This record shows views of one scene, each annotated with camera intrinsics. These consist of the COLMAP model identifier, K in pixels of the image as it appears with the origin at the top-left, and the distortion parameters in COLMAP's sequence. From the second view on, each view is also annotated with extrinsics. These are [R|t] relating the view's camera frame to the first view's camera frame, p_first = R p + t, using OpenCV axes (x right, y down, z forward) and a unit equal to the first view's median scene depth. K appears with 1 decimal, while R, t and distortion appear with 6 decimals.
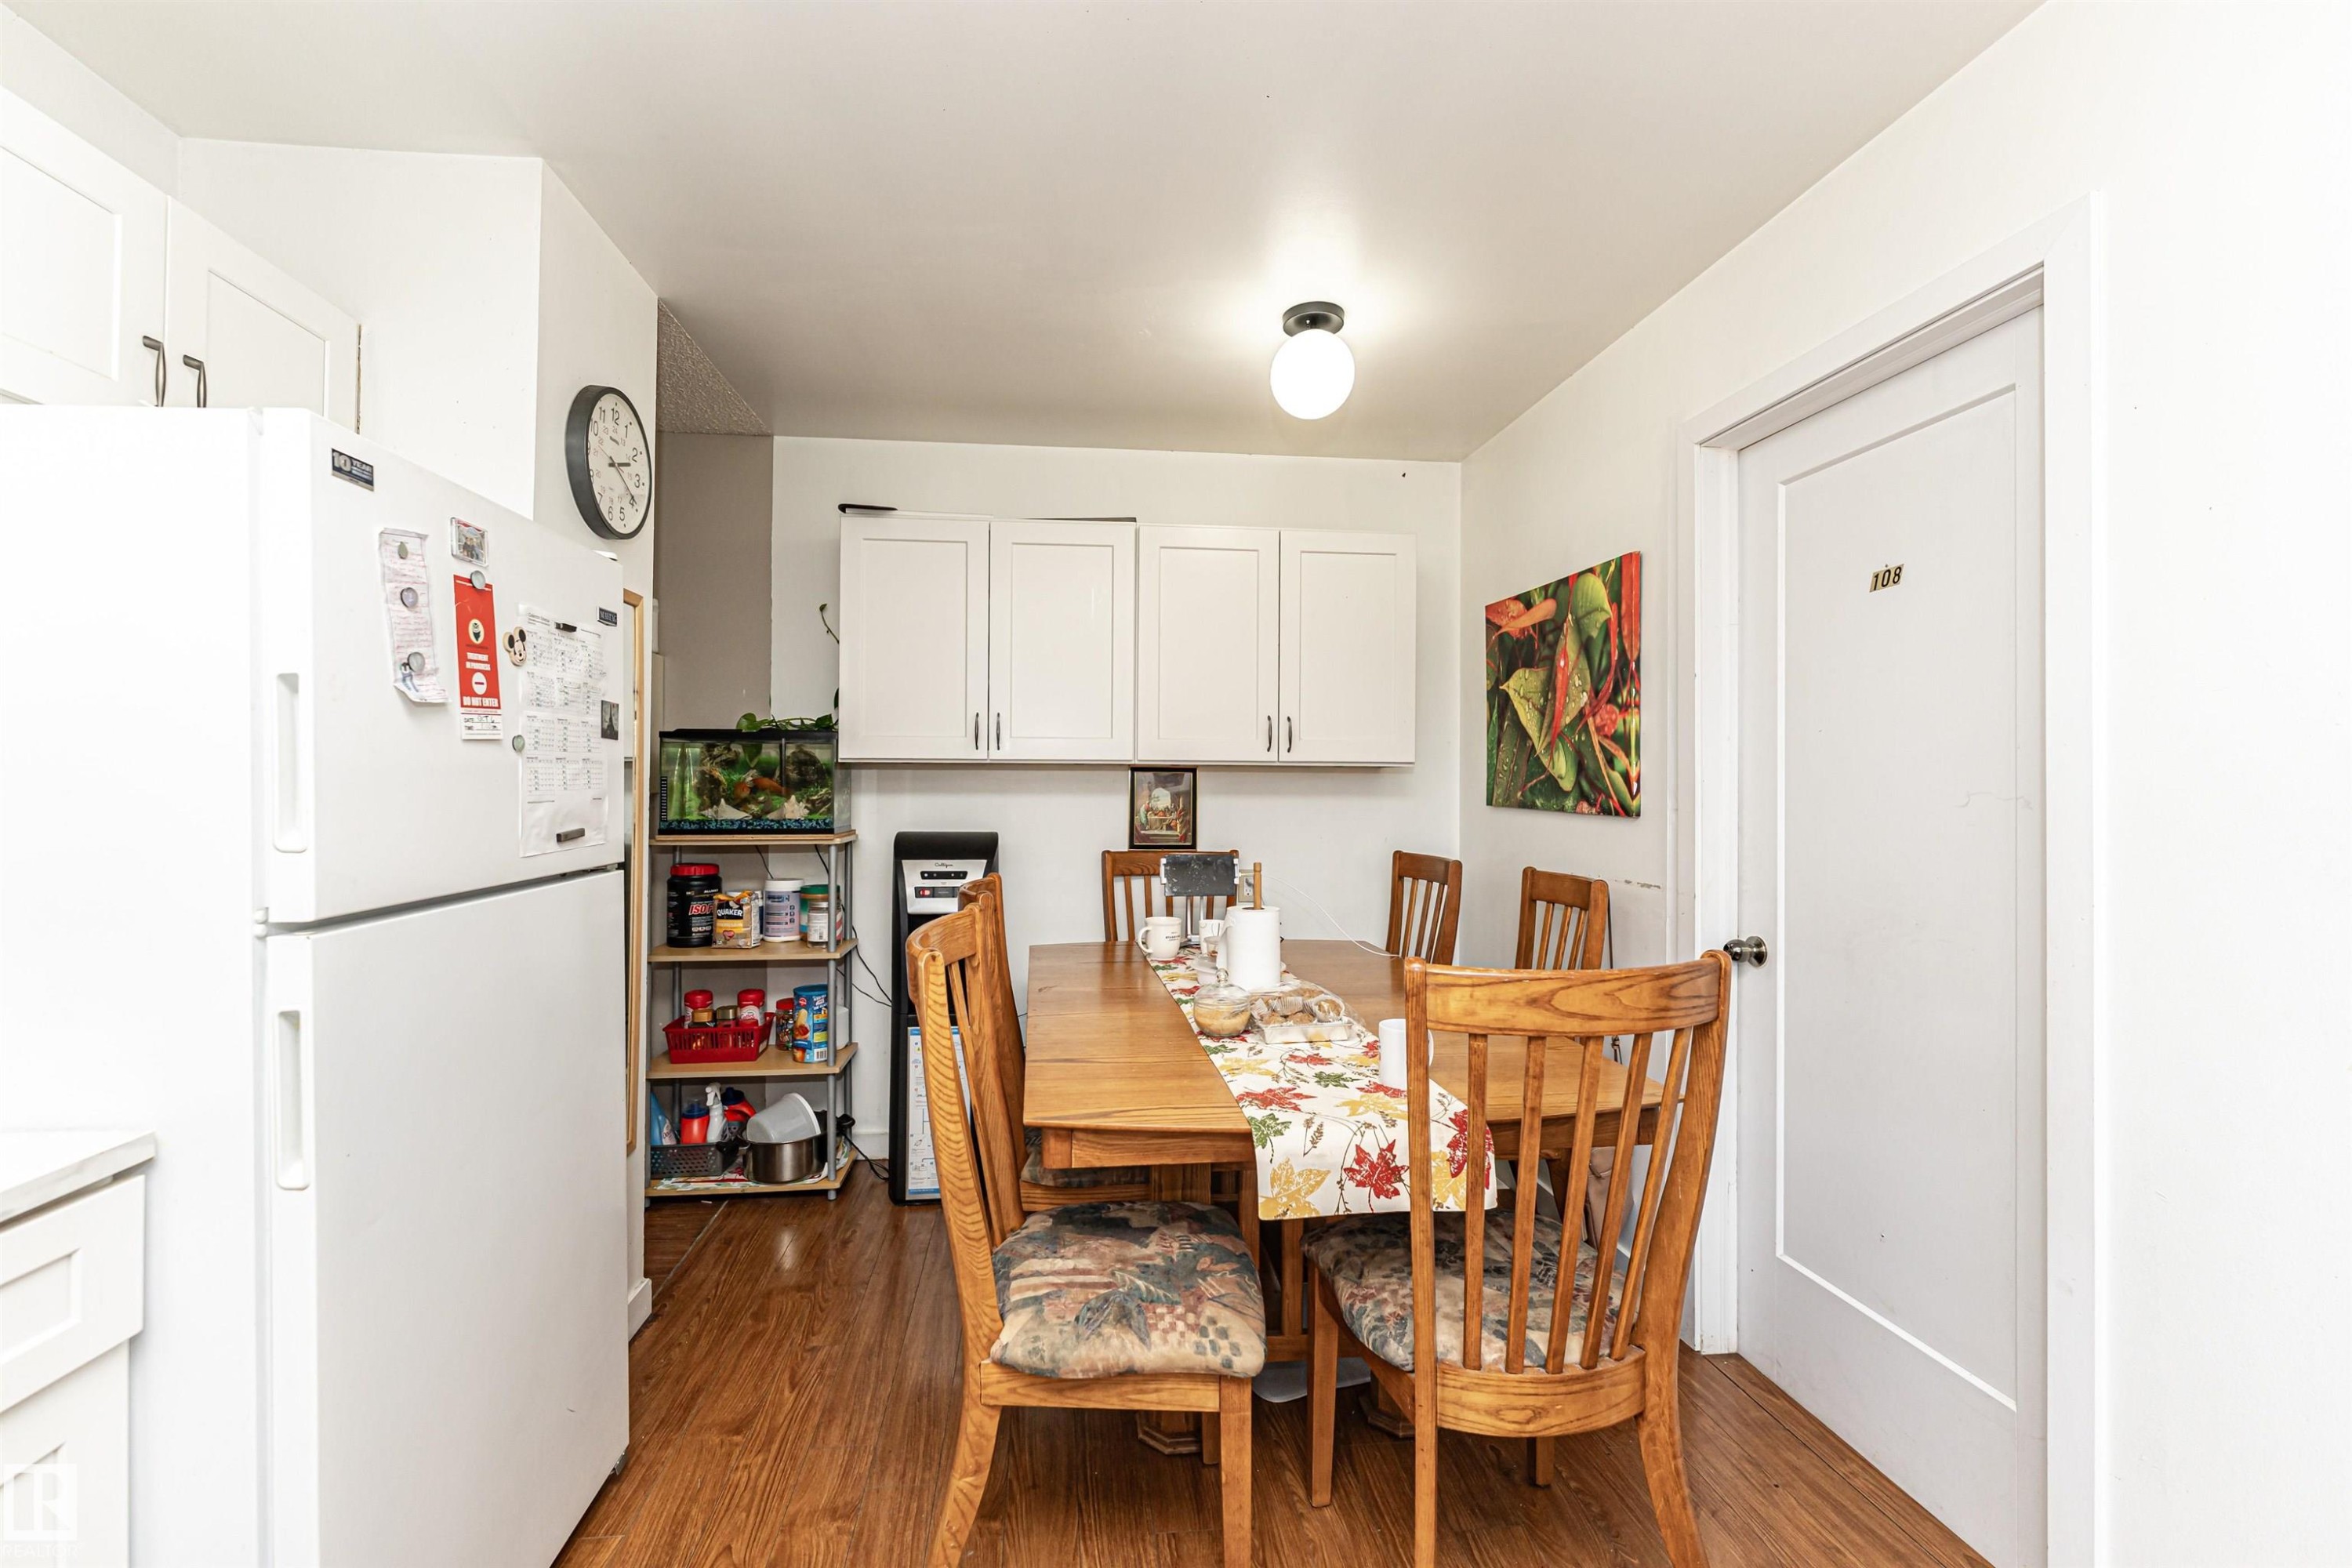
lens RADIAL K [[969.1, 0, 1195.3], [0, 969.1, 778.8], [0, 0, 1]] dist [0.001045, -0.000061]
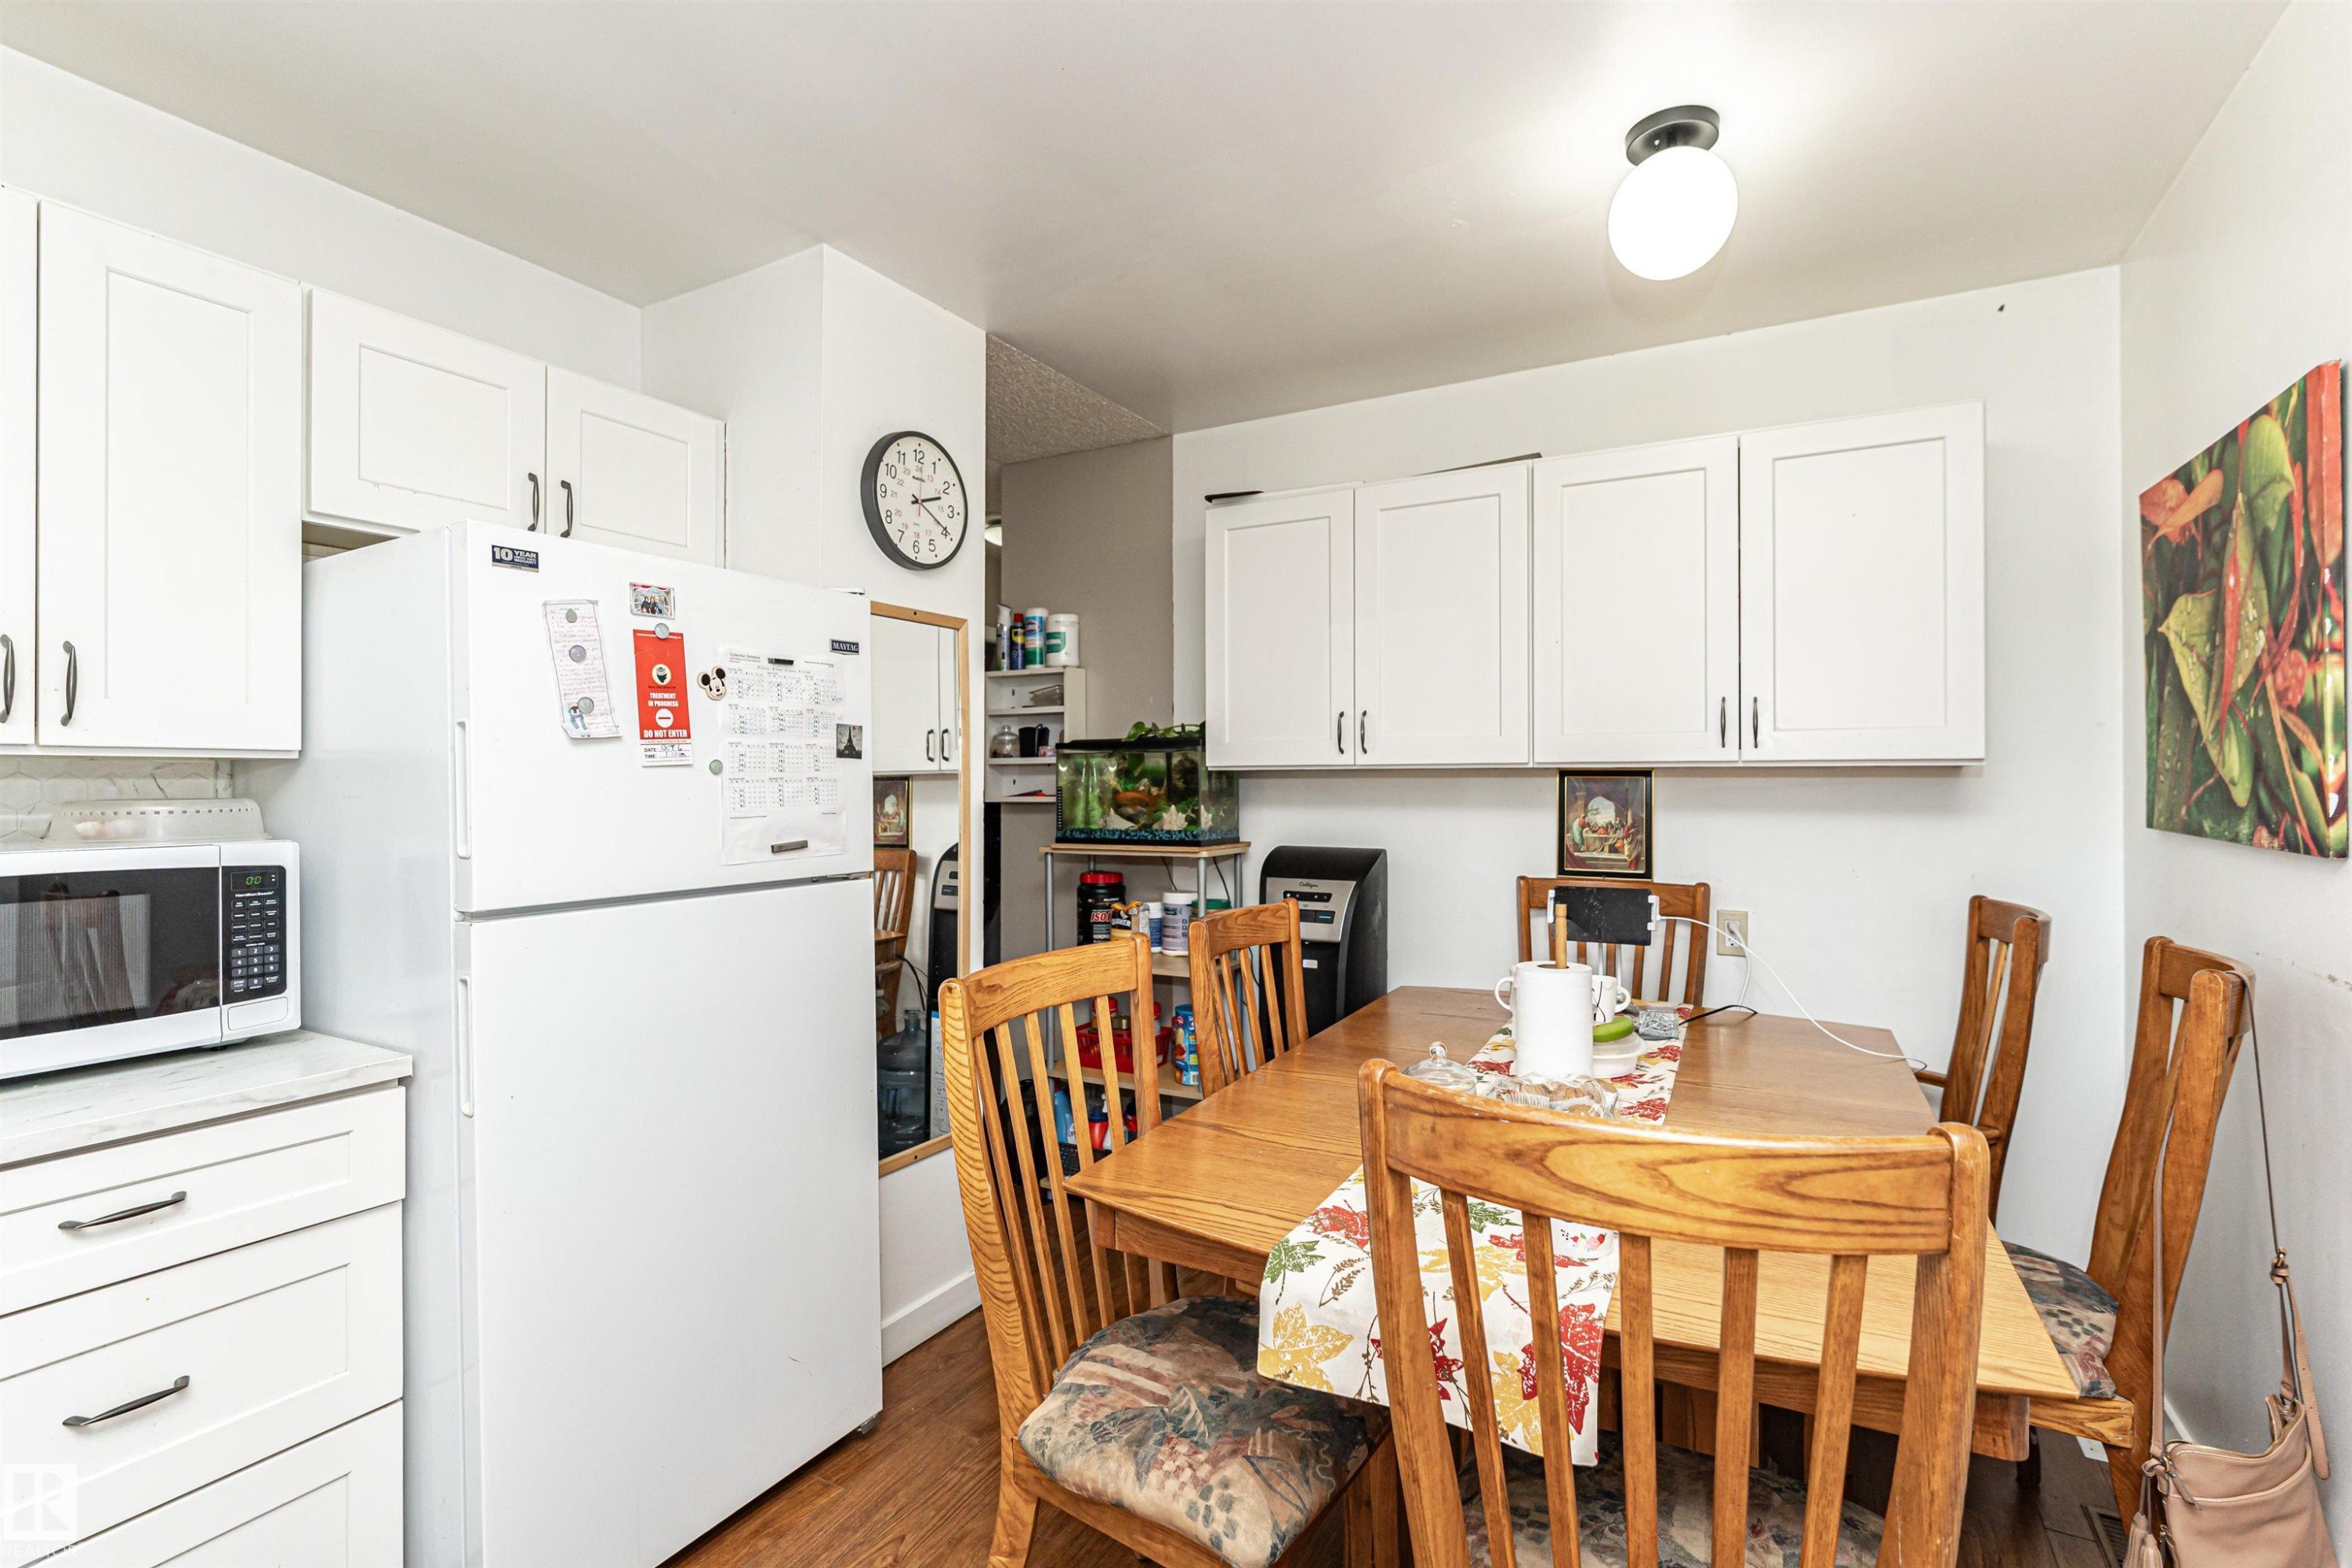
lens RADIAL K [[1108.3, 0, 1215.2], [0, 1108.3, 780.7], [0, 0, 1]] dist [-0.003759, -0.000180]
pose [[0.815320, -0.006651, -0.578972, 0.294423], [0.008152, 0.999967, -0.000007, -0.008212], [0.578953, -0.004715, 0.815348, 0.142852]]
